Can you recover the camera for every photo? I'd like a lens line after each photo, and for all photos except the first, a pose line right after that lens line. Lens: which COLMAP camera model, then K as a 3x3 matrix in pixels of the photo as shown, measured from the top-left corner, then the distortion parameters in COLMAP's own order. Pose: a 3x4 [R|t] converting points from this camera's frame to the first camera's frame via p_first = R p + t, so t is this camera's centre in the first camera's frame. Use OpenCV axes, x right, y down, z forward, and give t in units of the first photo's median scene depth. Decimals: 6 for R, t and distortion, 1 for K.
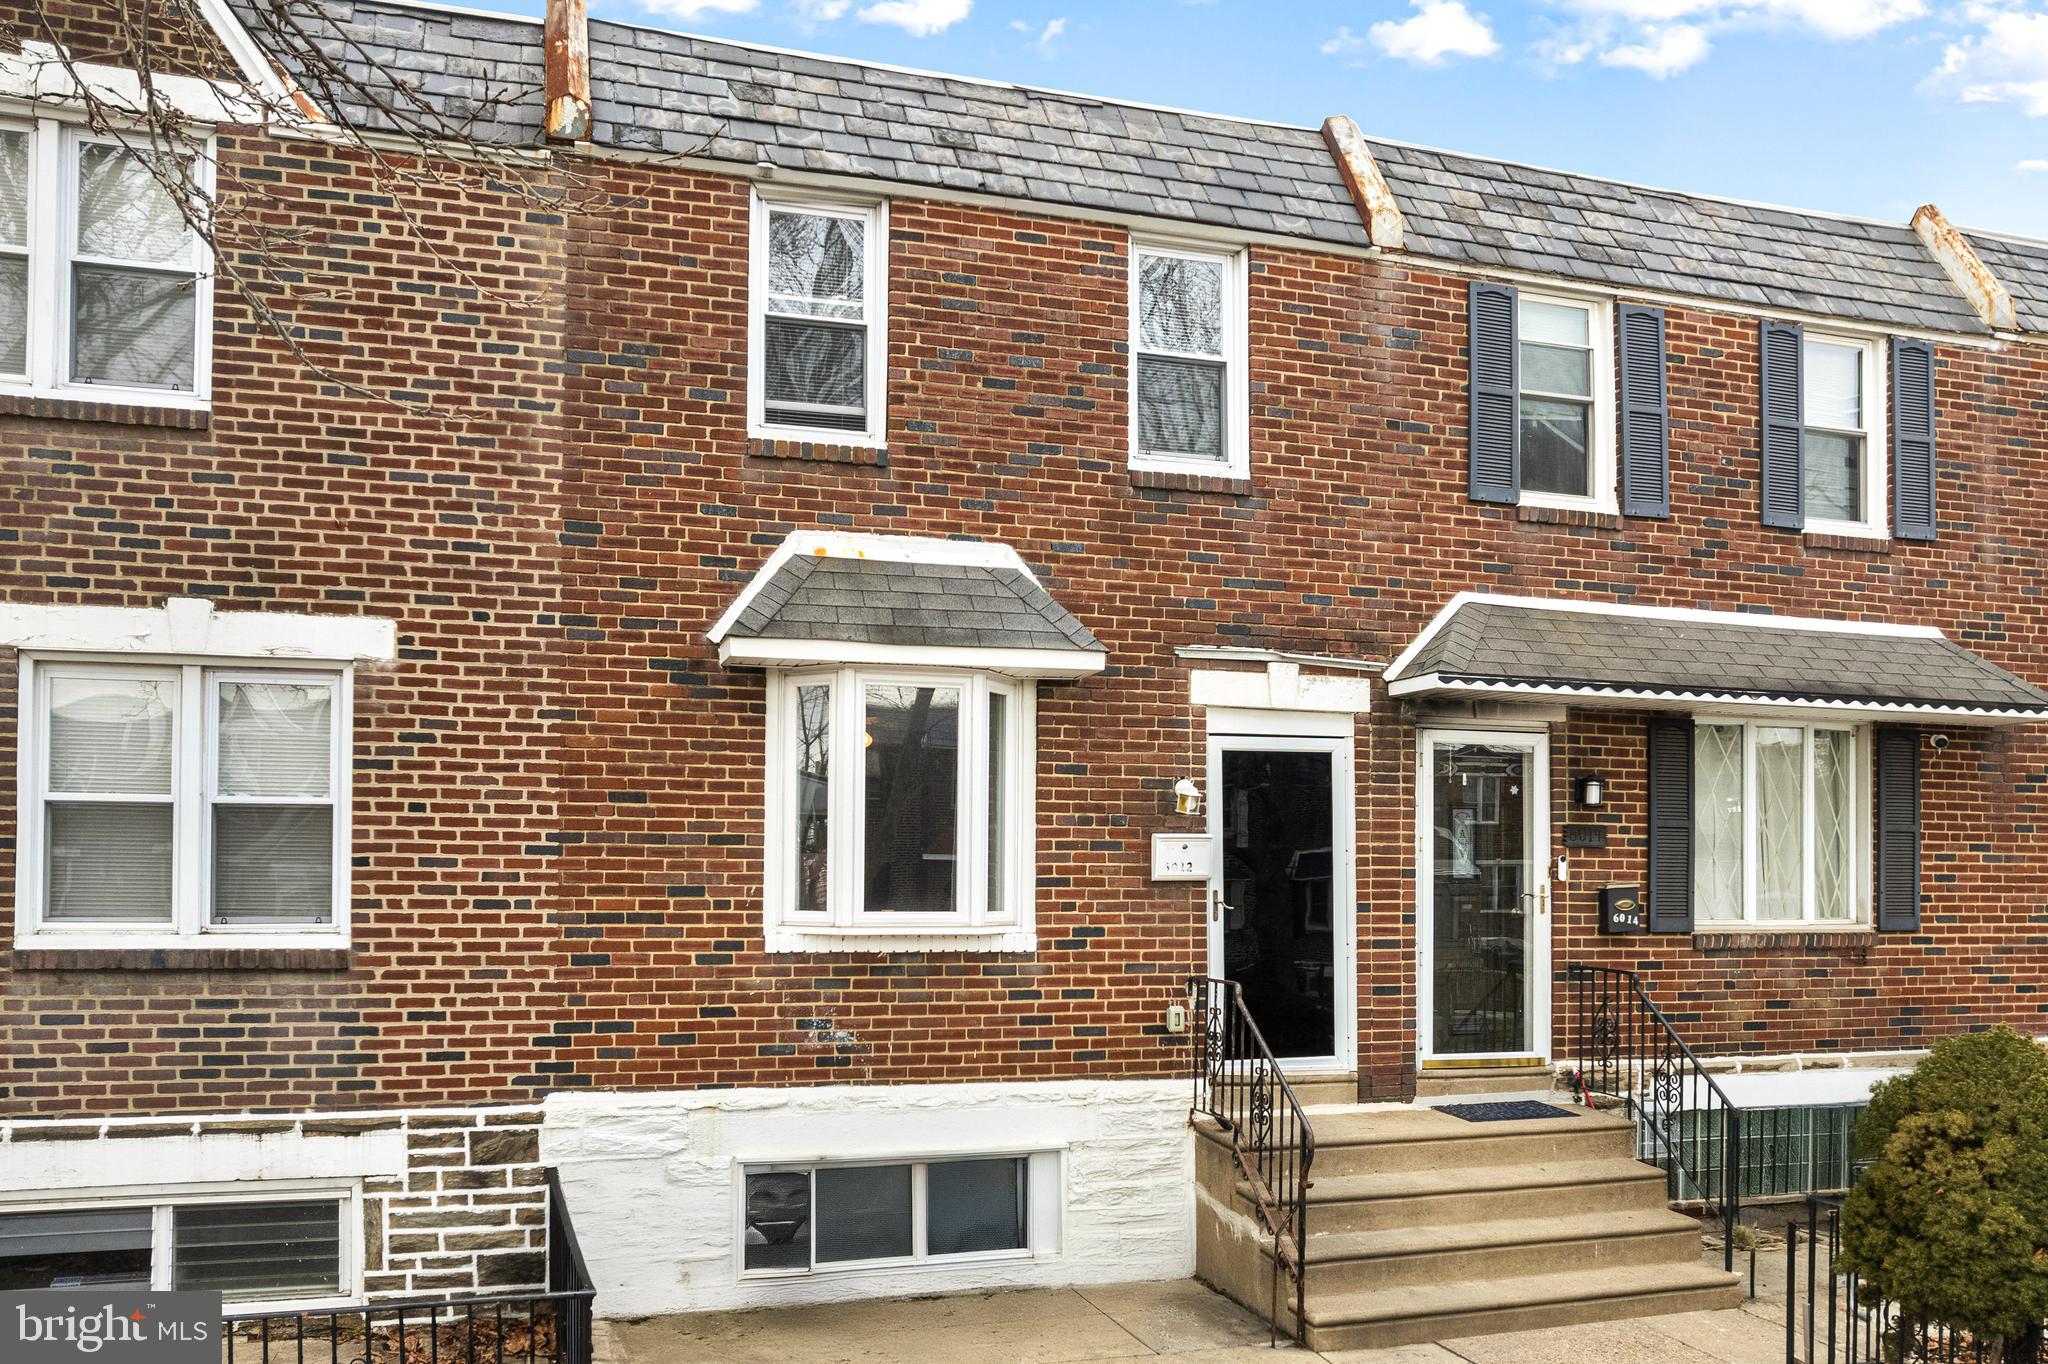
lens RADIAL K [[1299.3, 0, 1020.1], [0, 1299.3, 825.7], [0, 0, 1]] dist [-0.035063, 0.018973]
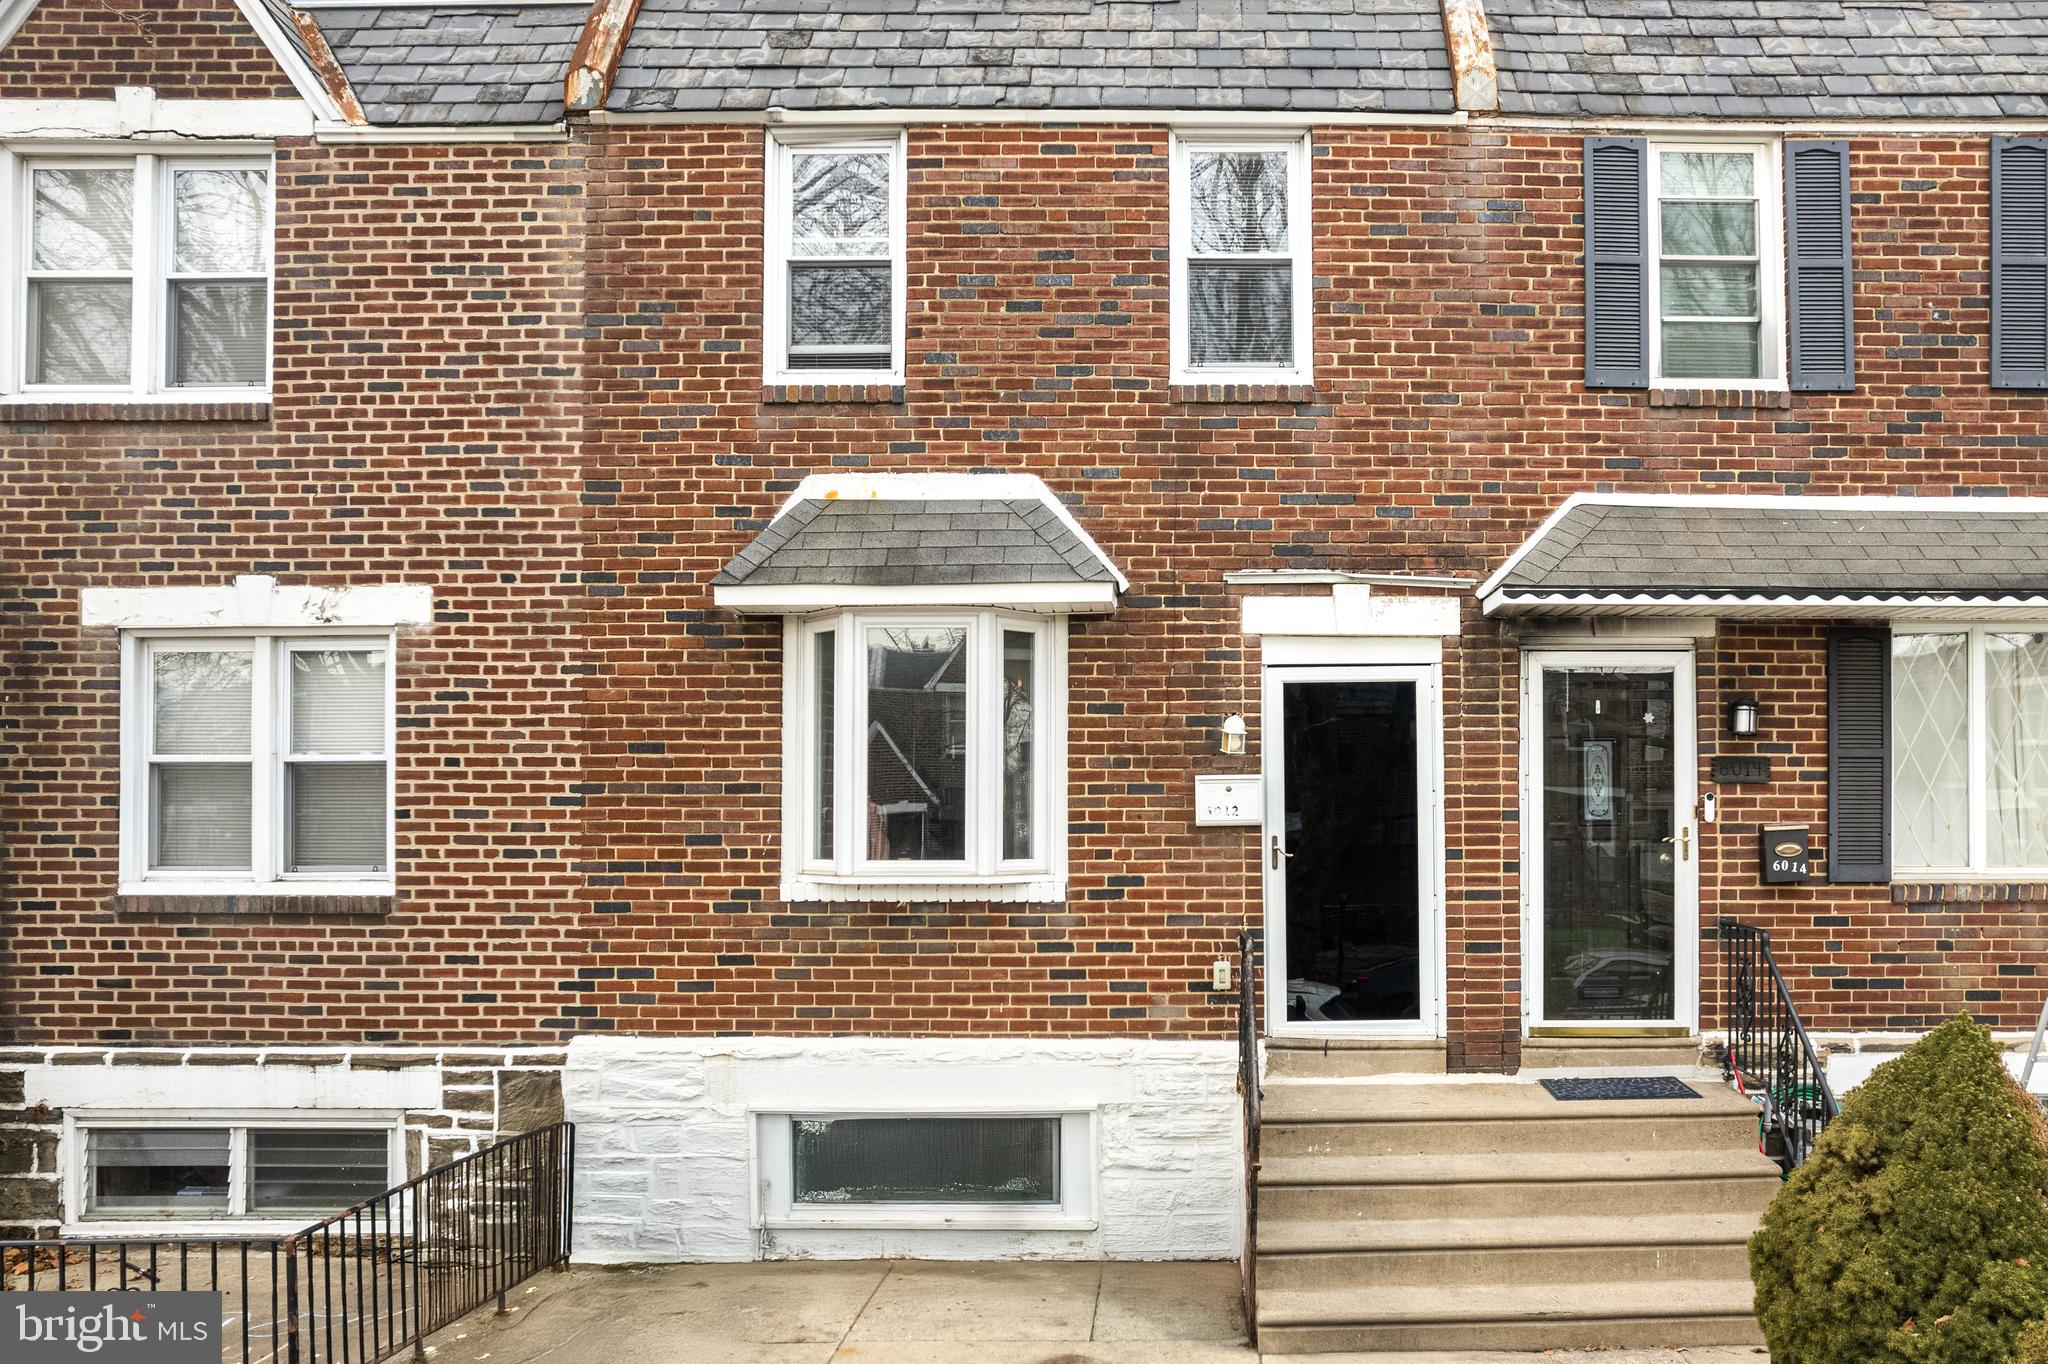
lens RADIAL K [[1308.6, 0, 1030.3], [0, 1308.6, 776.3], [0, 0, 1]] dist [-0.042058, 0.028001]
pose [[0.972436, -0.015536, -0.232650, 0.230109], [0.017043, 0.999845, 0.004466, 0.000754], [0.232544, -0.008308, 0.972550, 0.072241]]
